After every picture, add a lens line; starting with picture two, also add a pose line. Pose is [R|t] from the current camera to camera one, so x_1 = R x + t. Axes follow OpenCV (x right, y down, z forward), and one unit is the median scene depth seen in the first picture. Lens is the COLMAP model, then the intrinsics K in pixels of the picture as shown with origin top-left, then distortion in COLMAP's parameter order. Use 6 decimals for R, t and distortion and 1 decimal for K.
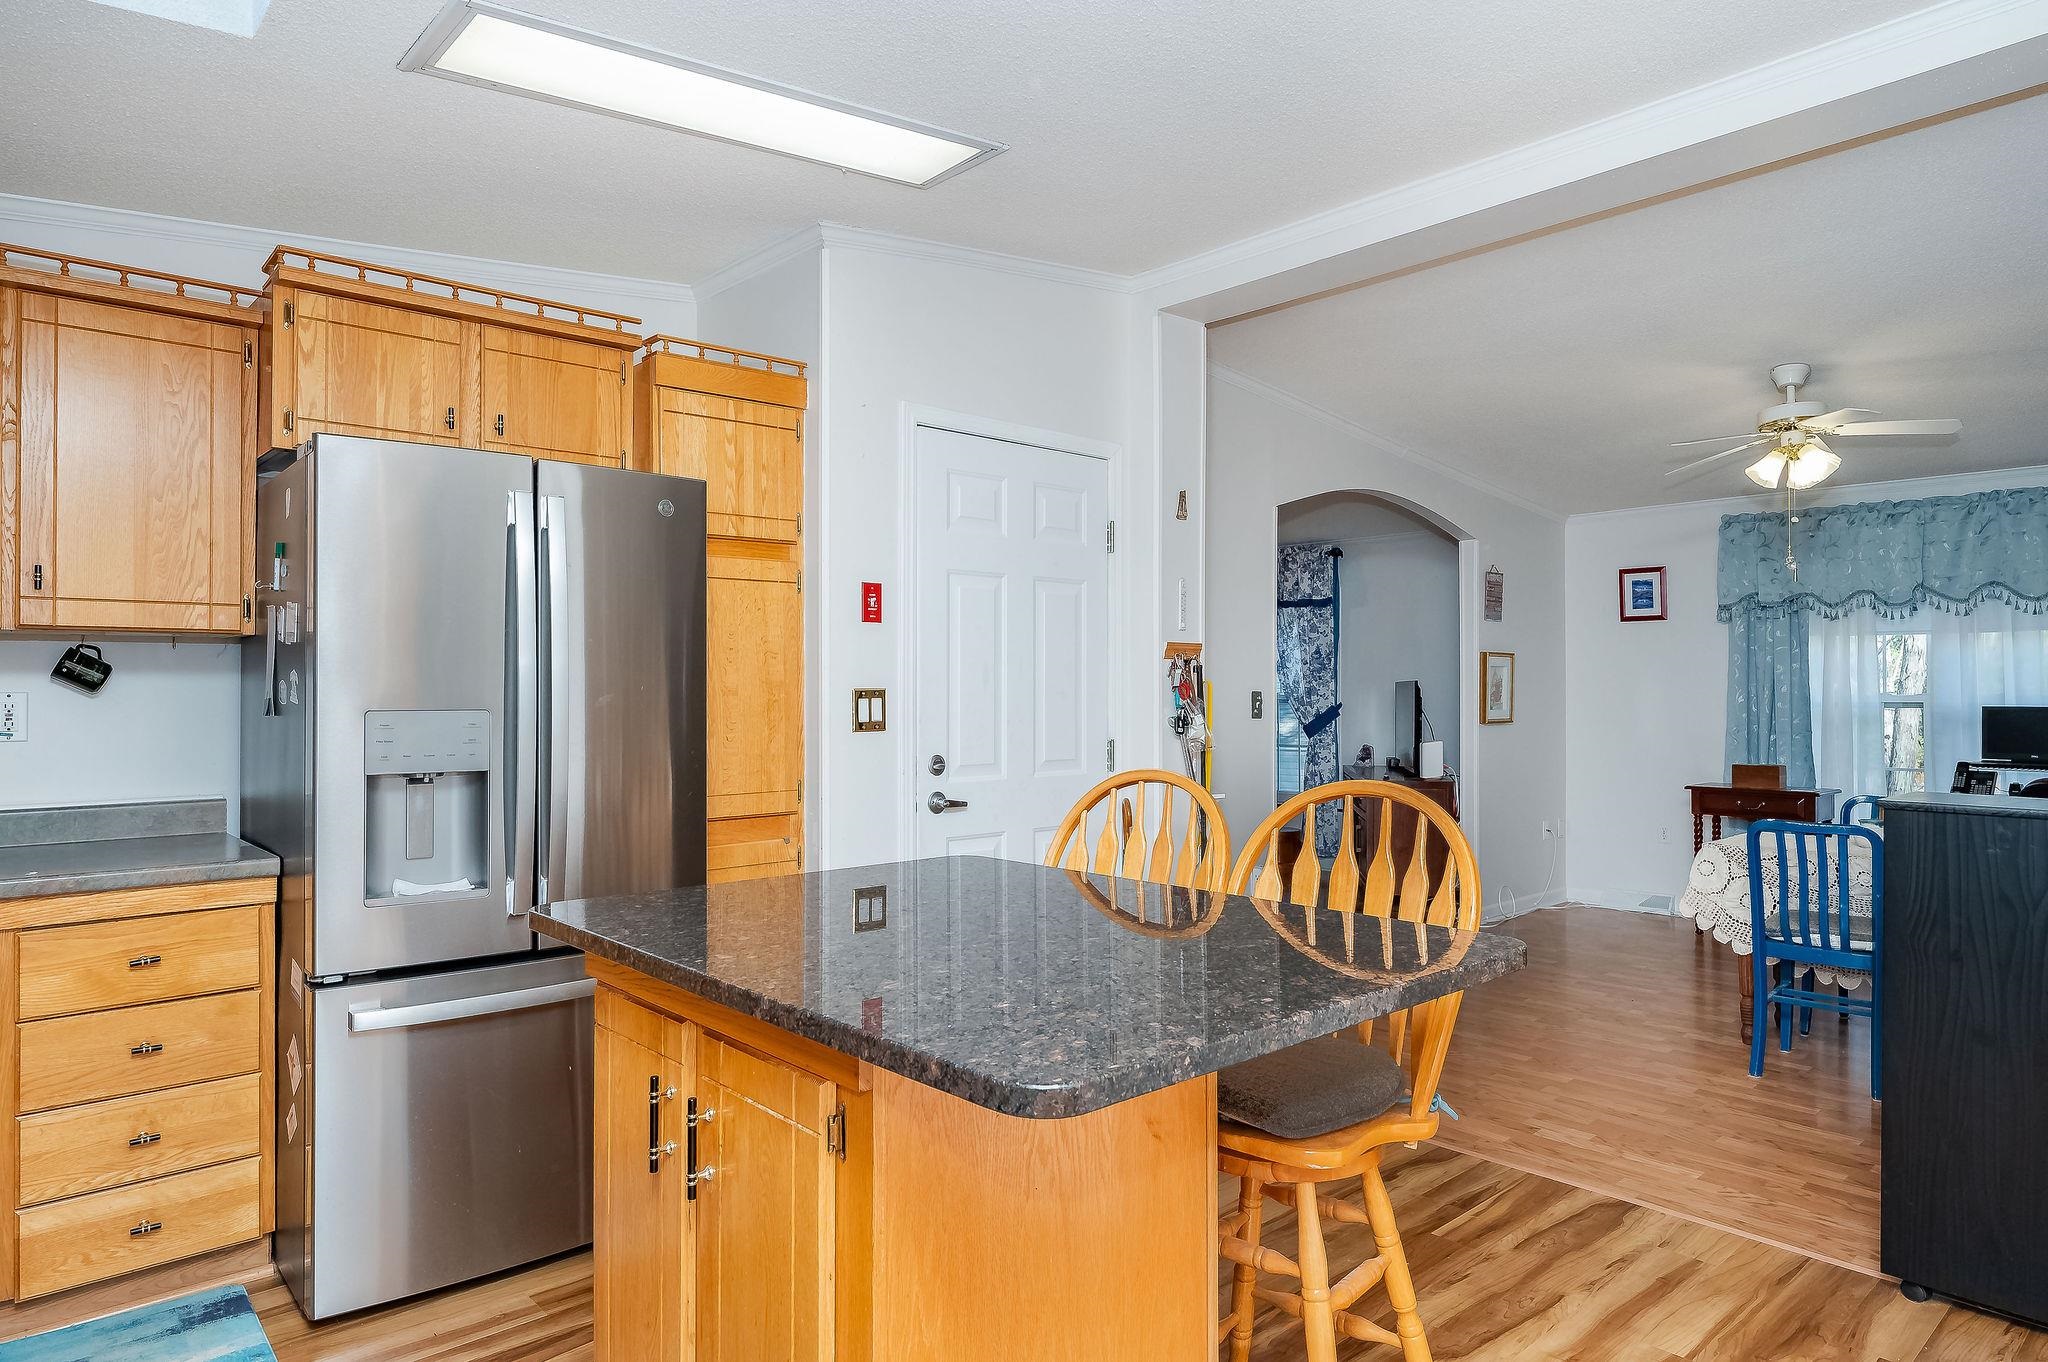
lens RADIAL K [[1230.3, 0, 1027.6], [0, 1230.3, 672.5], [0, 0, 1]] dist [0.000746, 0.000283]
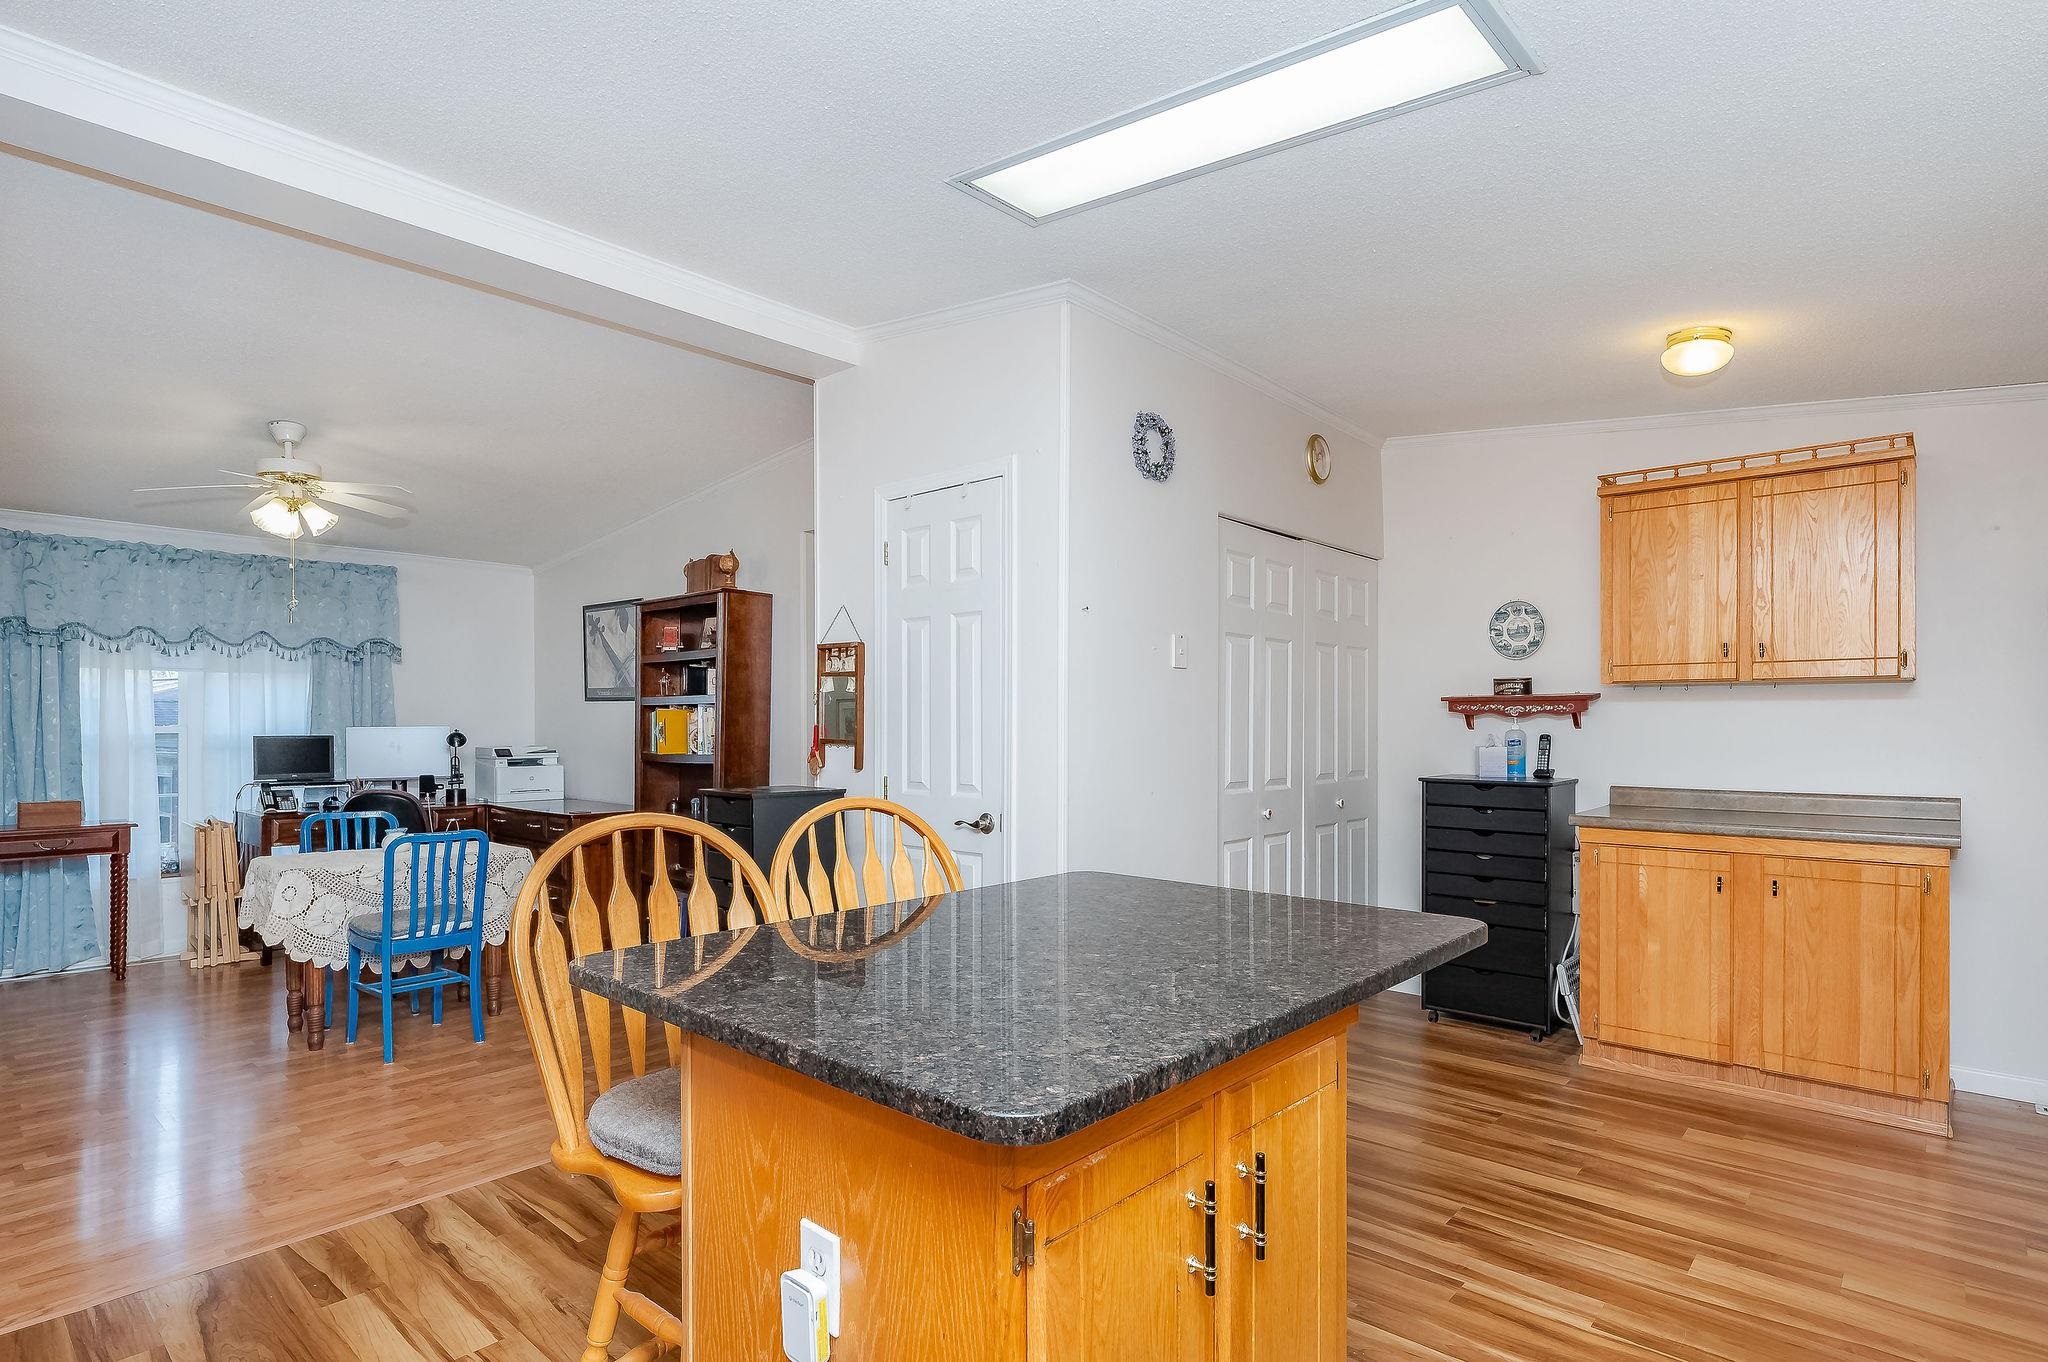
lens RADIAL K [[1041.2, 0, 1045.5], [0, 1041.2, 730.6], [0, 0, 1]] dist [-0.004279, 0.000555]
pose [[-0.106413, -0.013538, 0.994230, -0.488170], [-0.013864, 0.999830, 0.012130, 0.000264], [-0.994225, -0.012493, -0.106582, 0.574650]]
